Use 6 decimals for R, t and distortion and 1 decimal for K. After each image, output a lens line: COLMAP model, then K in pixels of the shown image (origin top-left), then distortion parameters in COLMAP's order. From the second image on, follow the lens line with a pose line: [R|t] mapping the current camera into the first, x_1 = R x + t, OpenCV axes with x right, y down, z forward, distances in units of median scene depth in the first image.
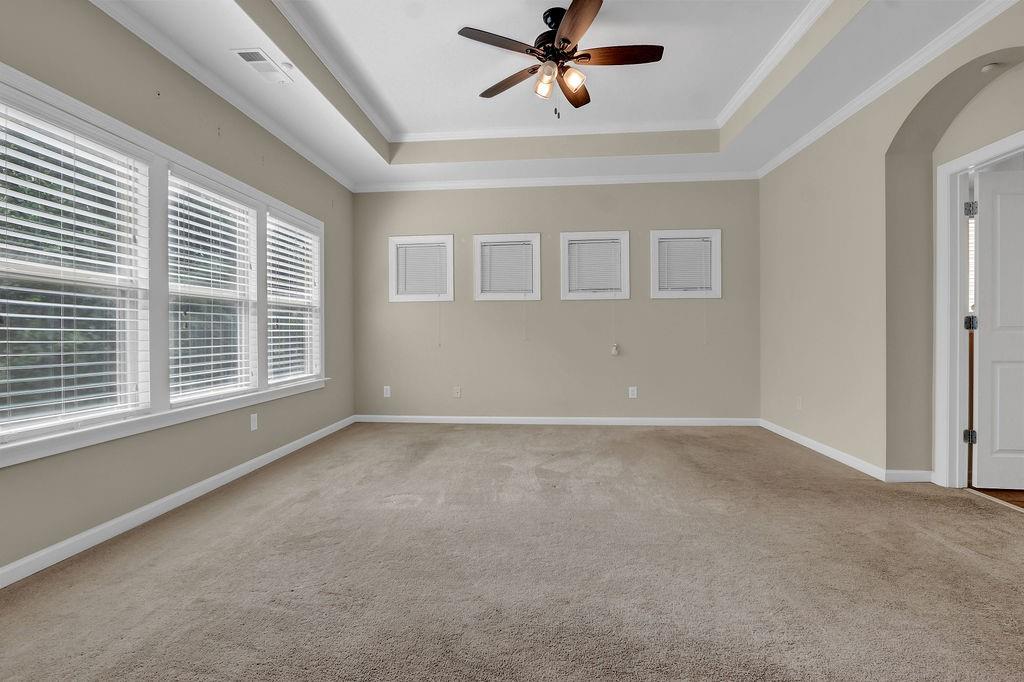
lens RADIAL K [[488.6, 0, 509.0], [0, 488.6, 338.3], [0, 0, 1]] dist [-0.013442, 0.000497]
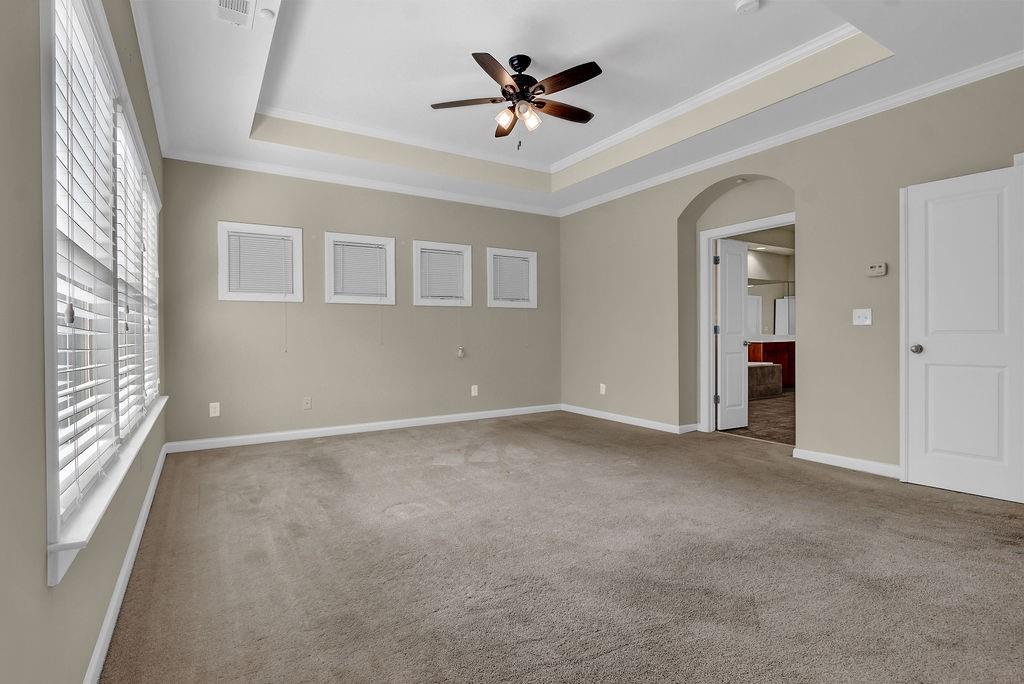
lens RADIAL K [[488.6, 0, 505.9], [0, 488.6, 338.6], [0, 0, 1]] dist [-0.013442, 0.000497]
pose [[0.803332, -0.005162, 0.595510, -0.517617], [0.010418, 0.999931, -0.005386, -0.000730], [-0.595441, 0.010531, 0.803330, 0.082282]]
